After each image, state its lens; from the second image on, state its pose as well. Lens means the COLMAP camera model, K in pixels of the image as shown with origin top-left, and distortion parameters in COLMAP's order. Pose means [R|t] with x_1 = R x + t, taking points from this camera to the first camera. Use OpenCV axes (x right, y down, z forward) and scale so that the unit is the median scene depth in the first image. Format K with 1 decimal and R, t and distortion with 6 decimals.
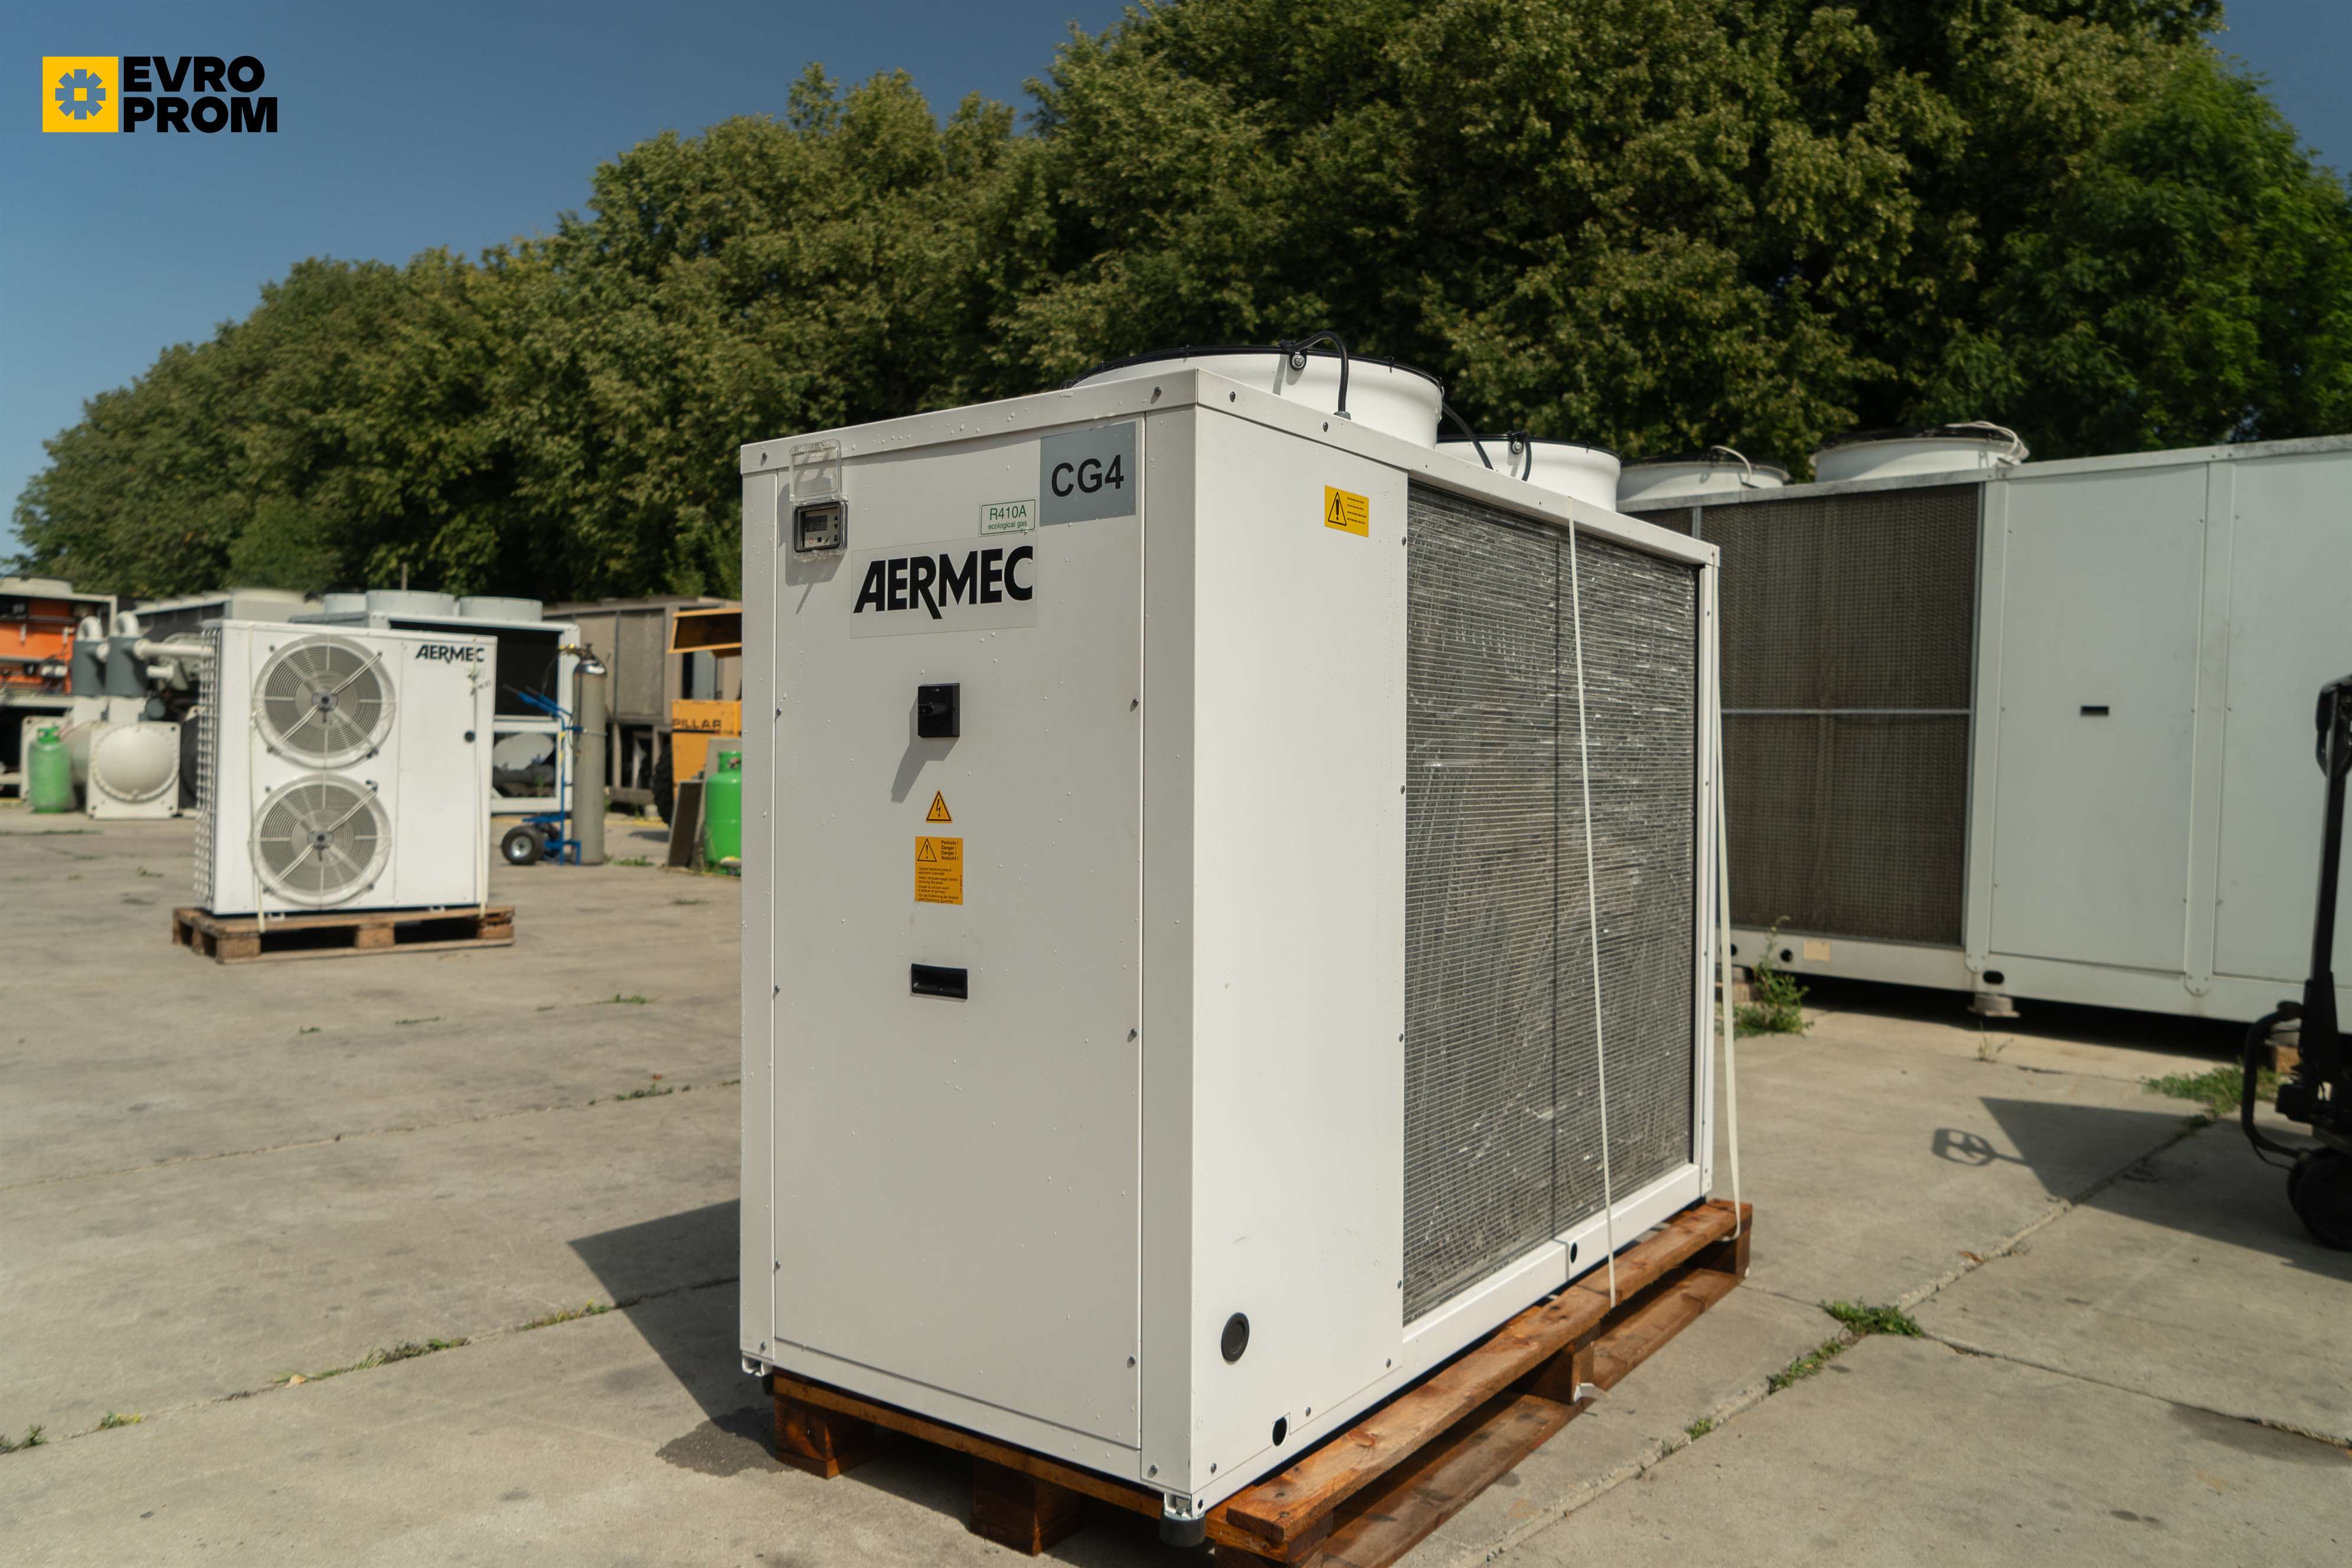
lens RADIAL K [[1653.1, 0, 1178.7], [0, 1653.1, 773.0], [0, 0, 1]] dist [-0.032859, 0.004369]
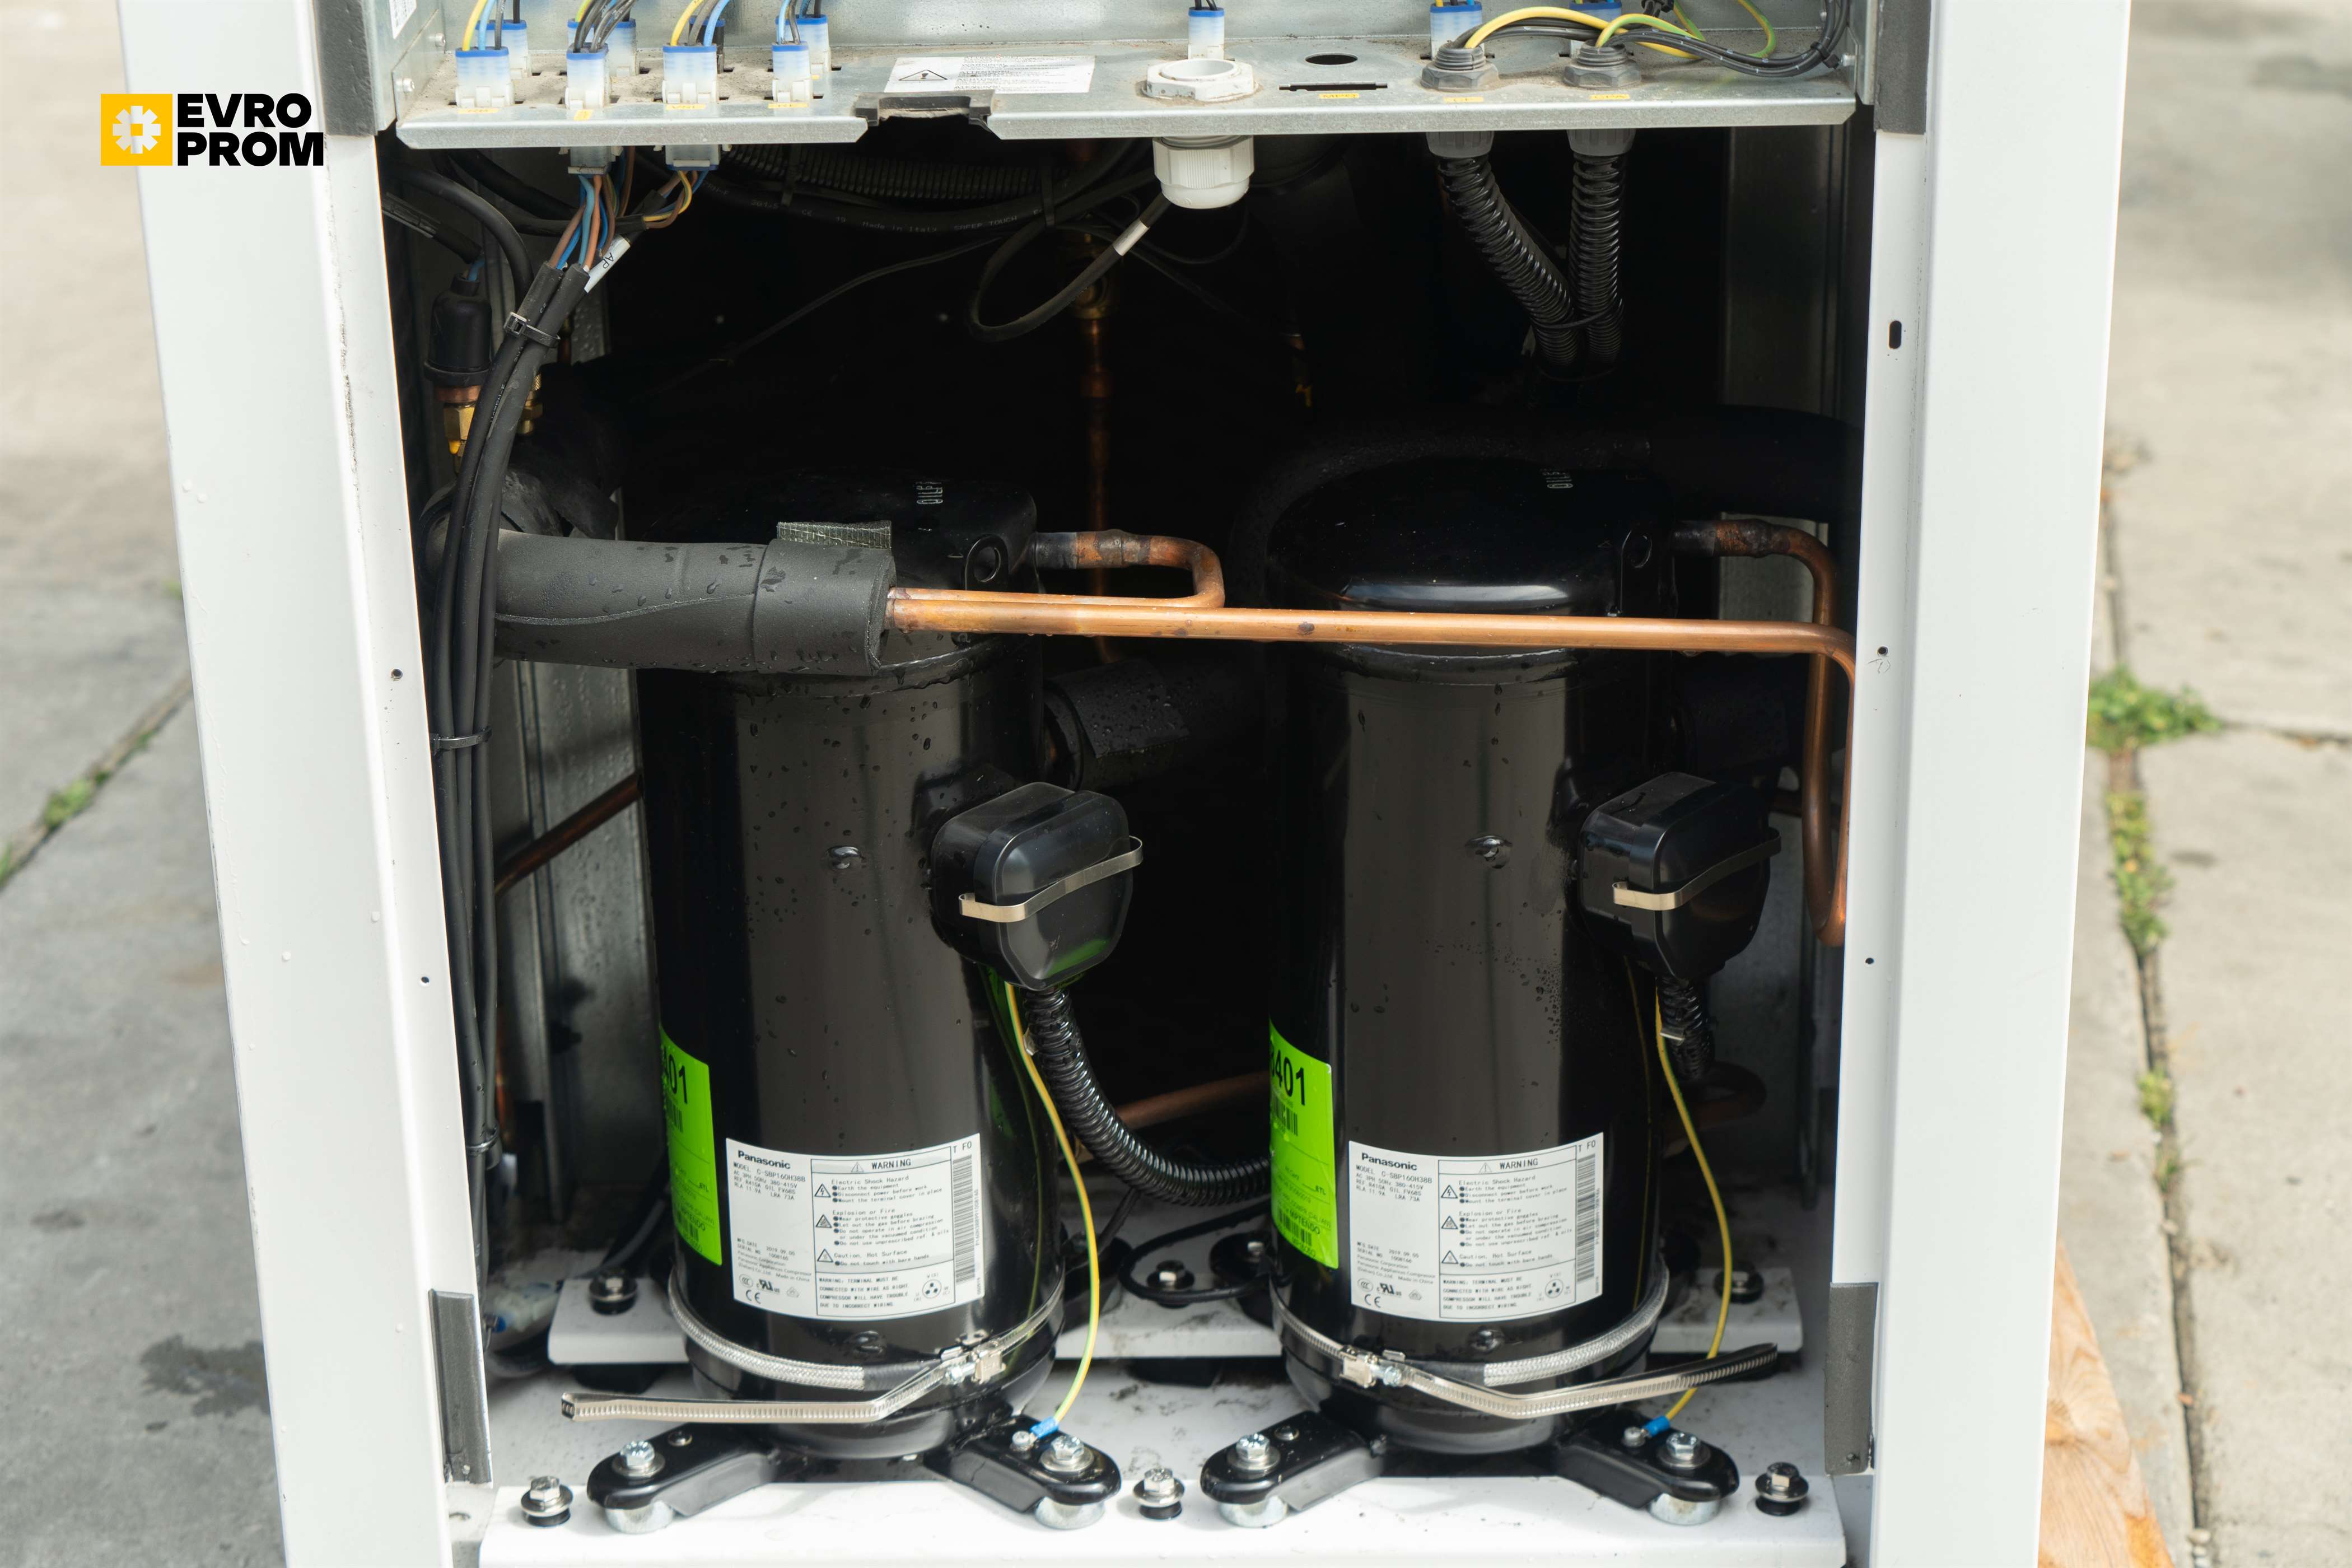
lens RADIAL K [[4502.2, 0, 1176.8], [0, 4502.2, 730.4], [0, 0, 1]] dist [0.034596, 0.376722]
pose [[0.822125, -0.236070, 0.518055, -0.418303], [0.028585, 0.925944, 0.376577, -0.126960], [-0.568589, -0.294785, 0.767990, 0.214945]]
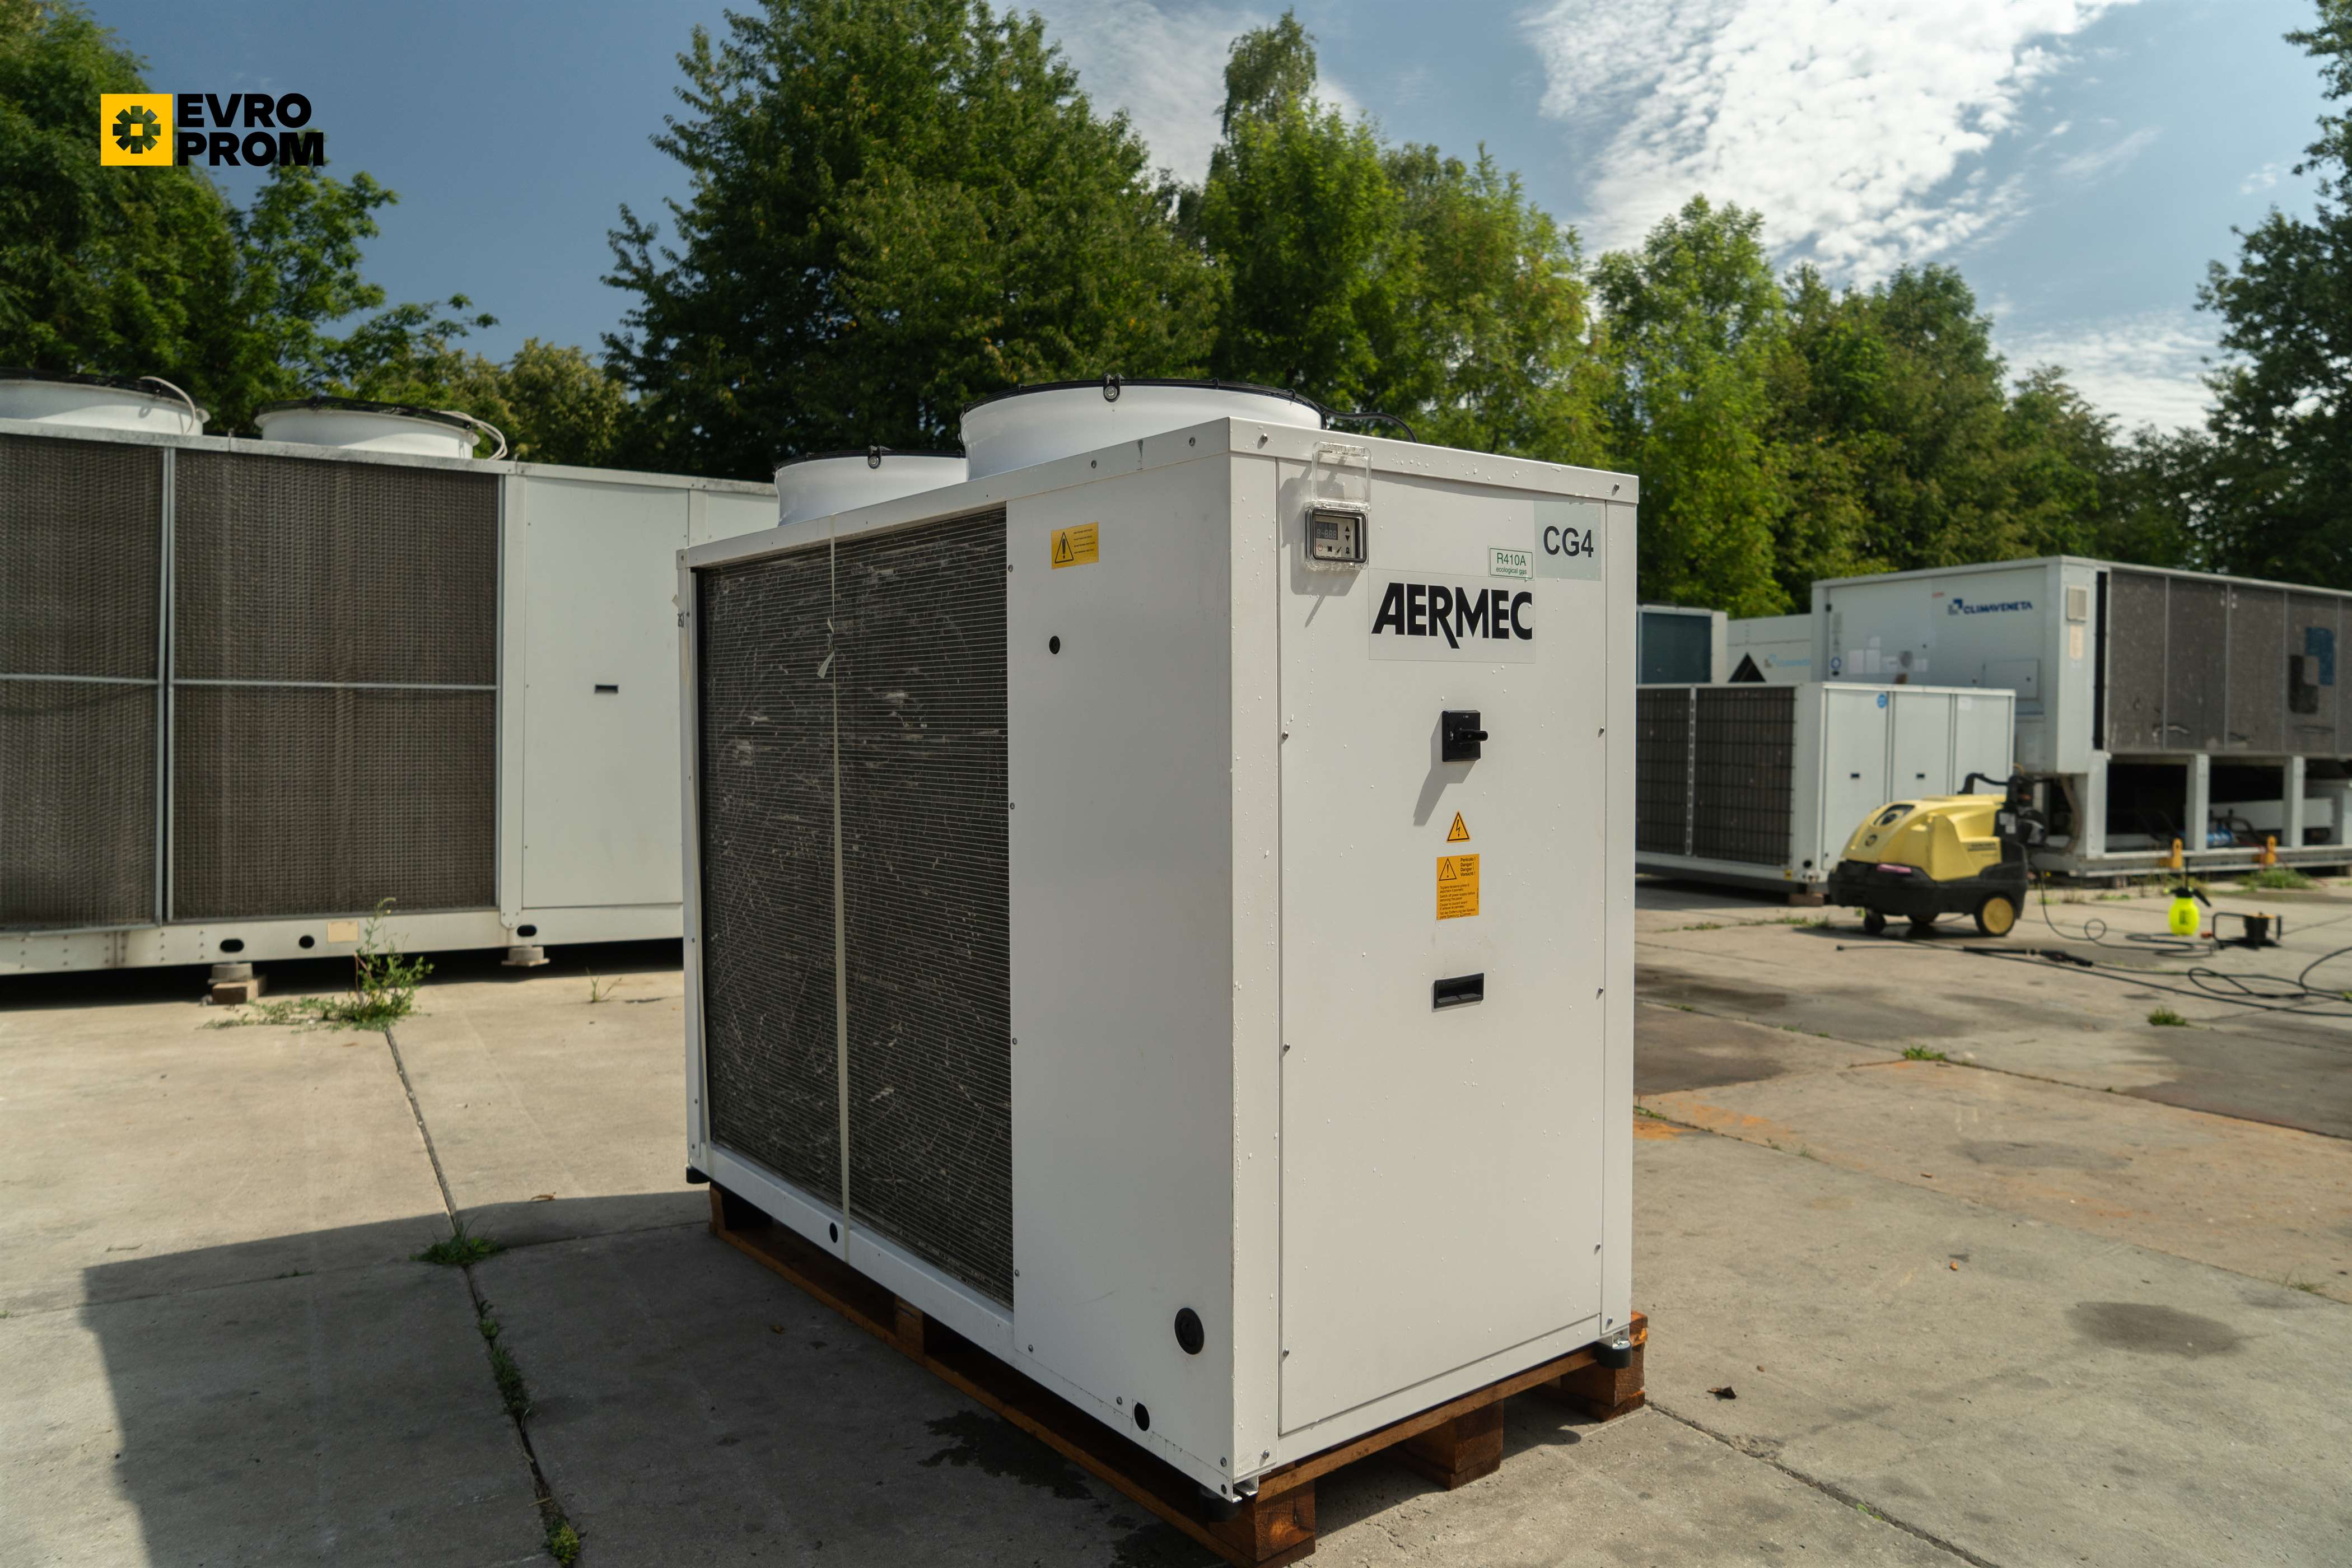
lens RADIAL K [[1559.9, 0, 1177.3], [0, 1559.9, 775.4], [0, 0, 1]] dist [-0.027047, 0.008208]
pose [[0.283860, -0.042487, 0.957924, -0.800653], [0.010215, 0.999095, 0.041286, -0.038585], [-0.958811, -0.001934, 0.284037, 0.618742]]
